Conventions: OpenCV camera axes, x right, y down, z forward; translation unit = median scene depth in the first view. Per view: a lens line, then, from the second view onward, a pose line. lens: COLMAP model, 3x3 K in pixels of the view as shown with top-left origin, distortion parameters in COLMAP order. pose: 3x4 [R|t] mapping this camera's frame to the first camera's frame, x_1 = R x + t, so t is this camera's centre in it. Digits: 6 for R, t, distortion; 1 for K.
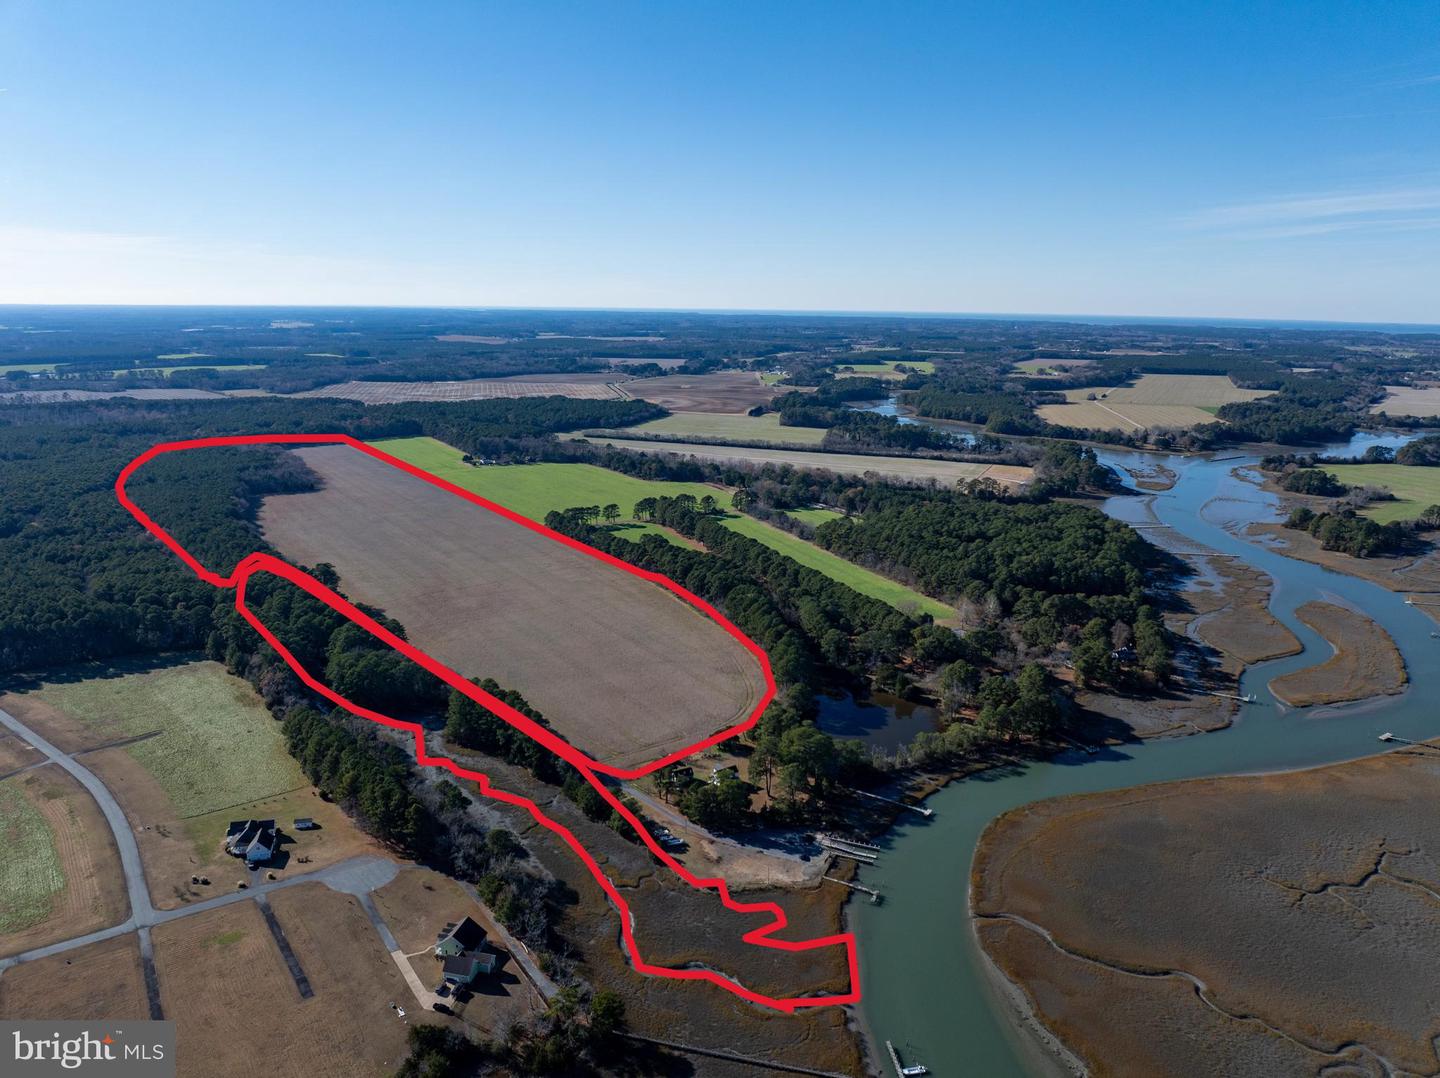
lens RADIAL K [[1011.1, 0, 722.1], [0, 1011.1, 540.5], [0, 0, 1]] dist [-0.032127, -0.002740]
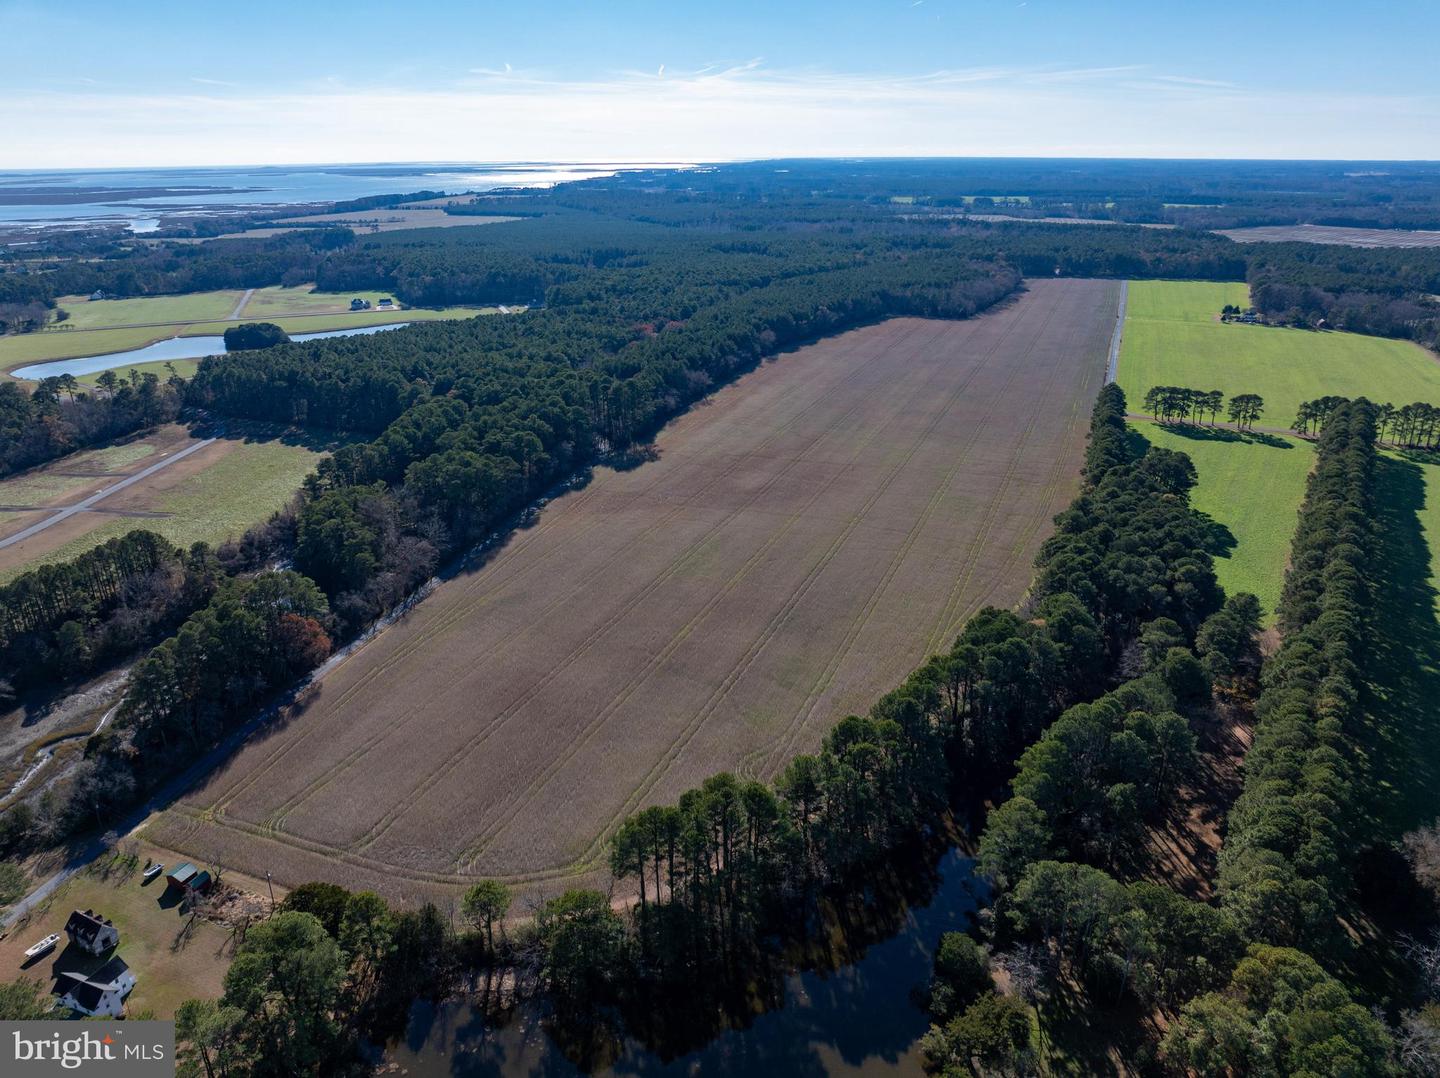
lens RADIAL K [[1007.2, 0, 720.0], [0, 1007.2, 539.0], [0, 0, 1]] dist [-0.043145, 0.004228]
pose [[0.542461, 0.284077, -0.790592, 0.182017], [-0.178130, 0.958587, 0.222218, -0.029436], [0.820978, 0.020284, 0.570599, 0.466154]]
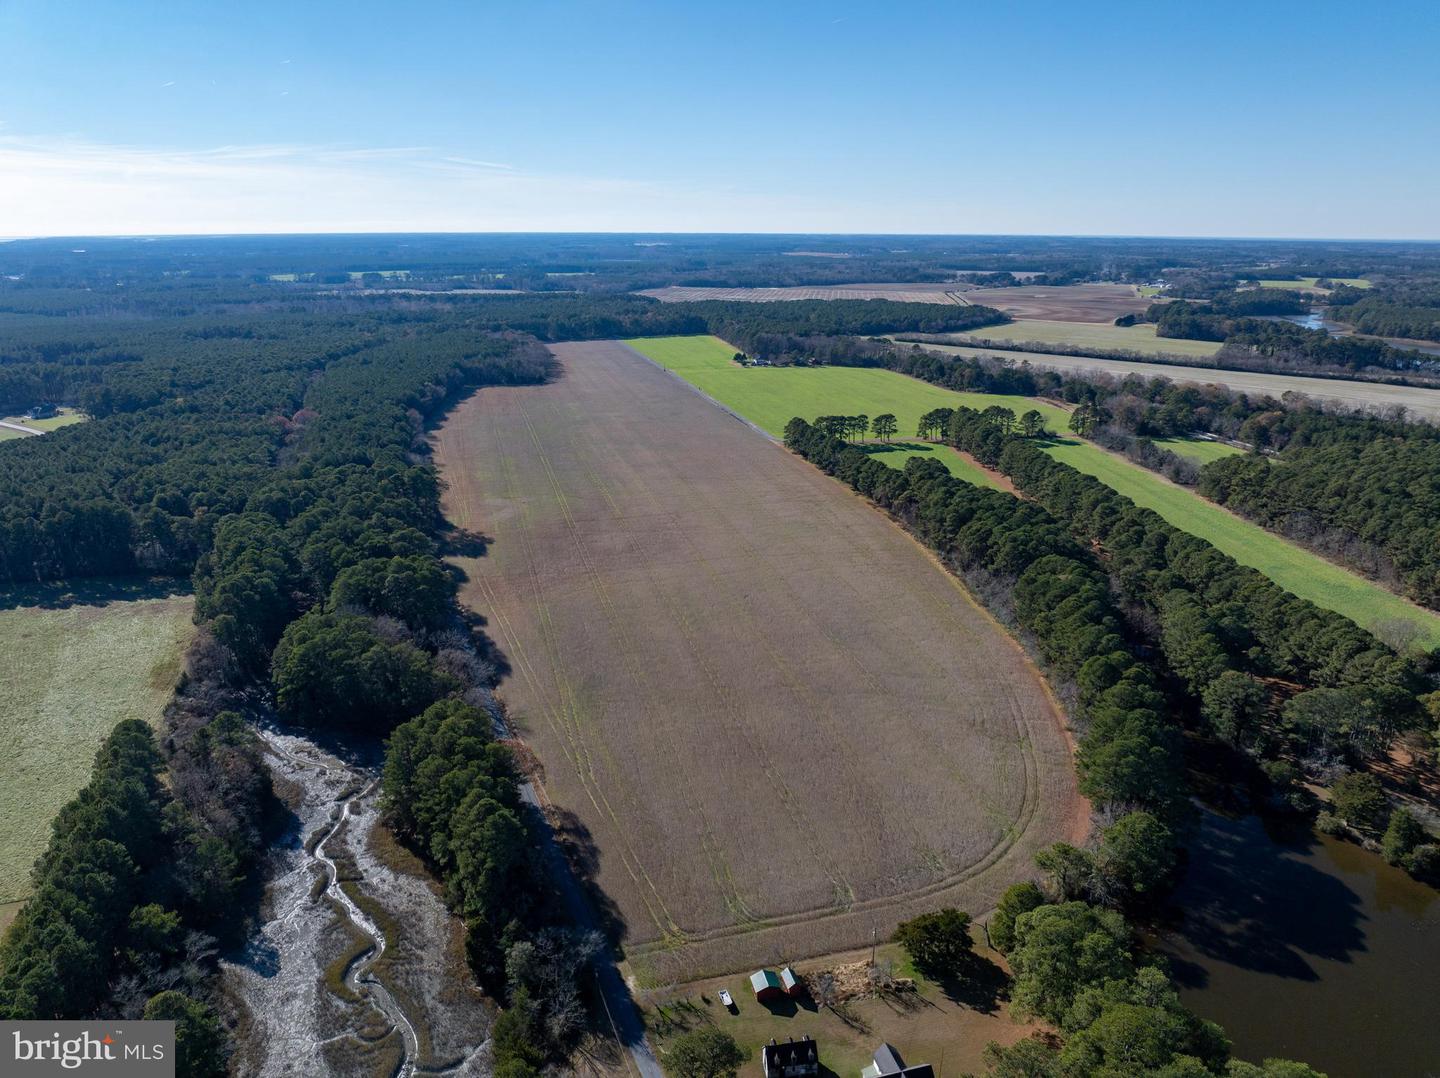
lens RADIAL K [[1006.2, 0, 720.0], [0, 1006.2, 539.0], [0, 0, 1]] dist [-0.033794, -0.005748]
pose [[0.938975, 0.089575, -0.332119, 0.021085], [-0.067527, 0.994713, 0.077366, 0.003936], [0.337294, -0.050217, 0.940059, 0.306663]]
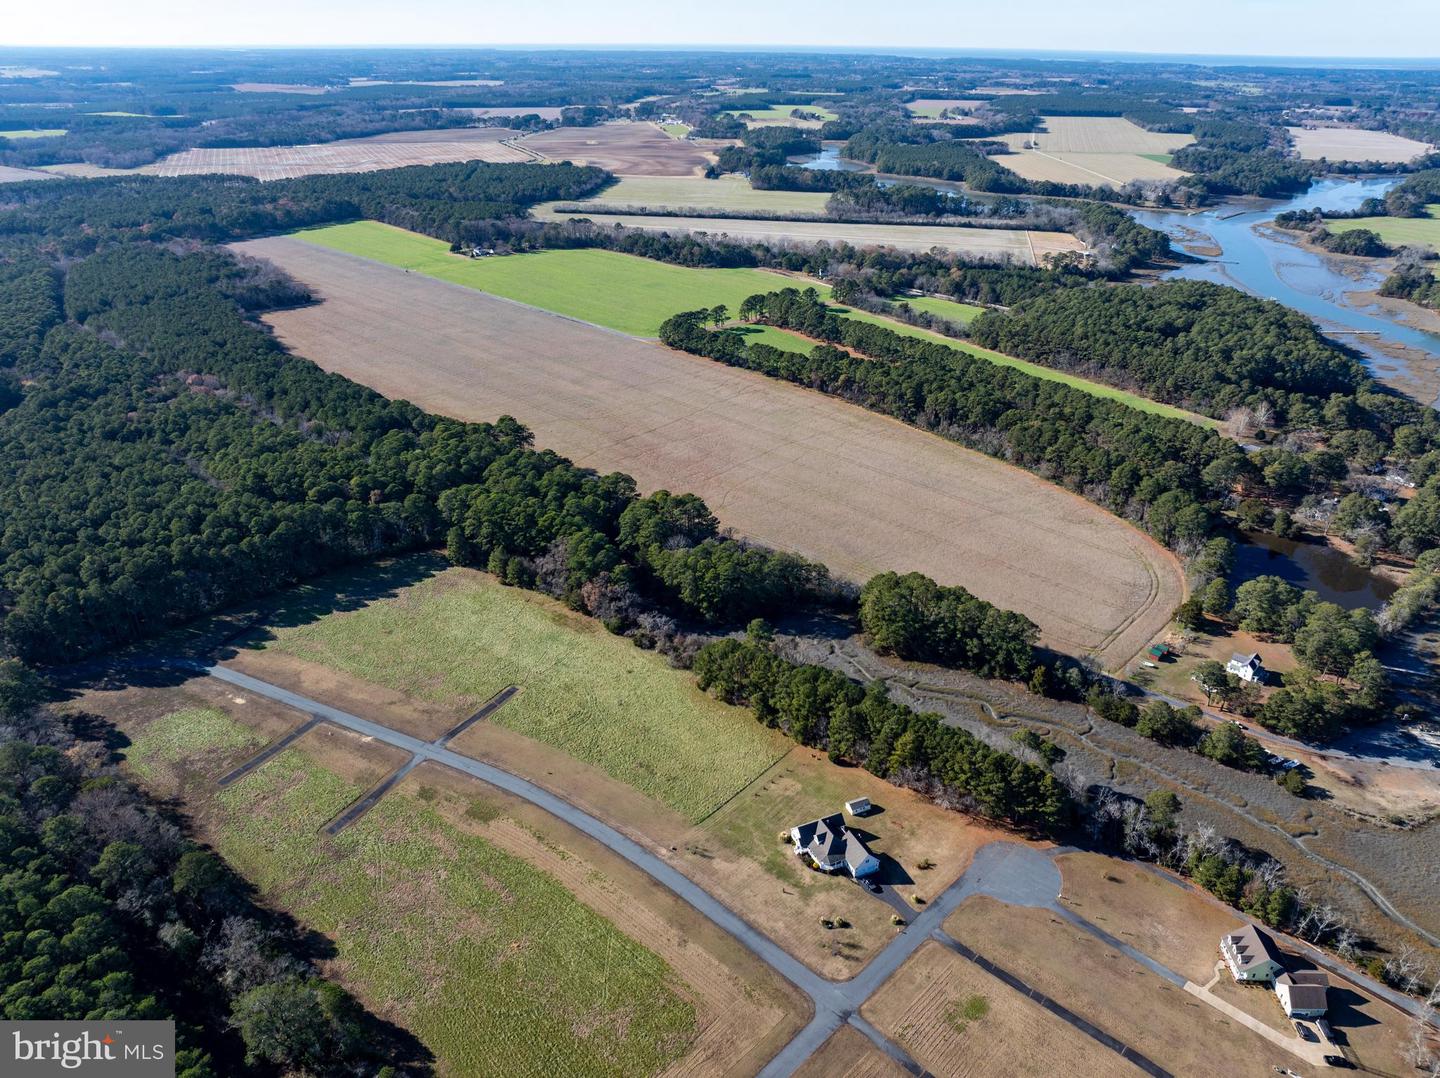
lens RADIAL K [[1011.1, 0, 722.1], [0, 1011.1, 540.5], [0, 0, 1]] dist [-0.032127, -0.002740]
pose [[0.980978, -0.091789, 0.171049, -0.274036], [0.049170, 0.969902, 0.238479, -0.046832], [-0.187791, -0.225532, 0.955966, 0.138205]]
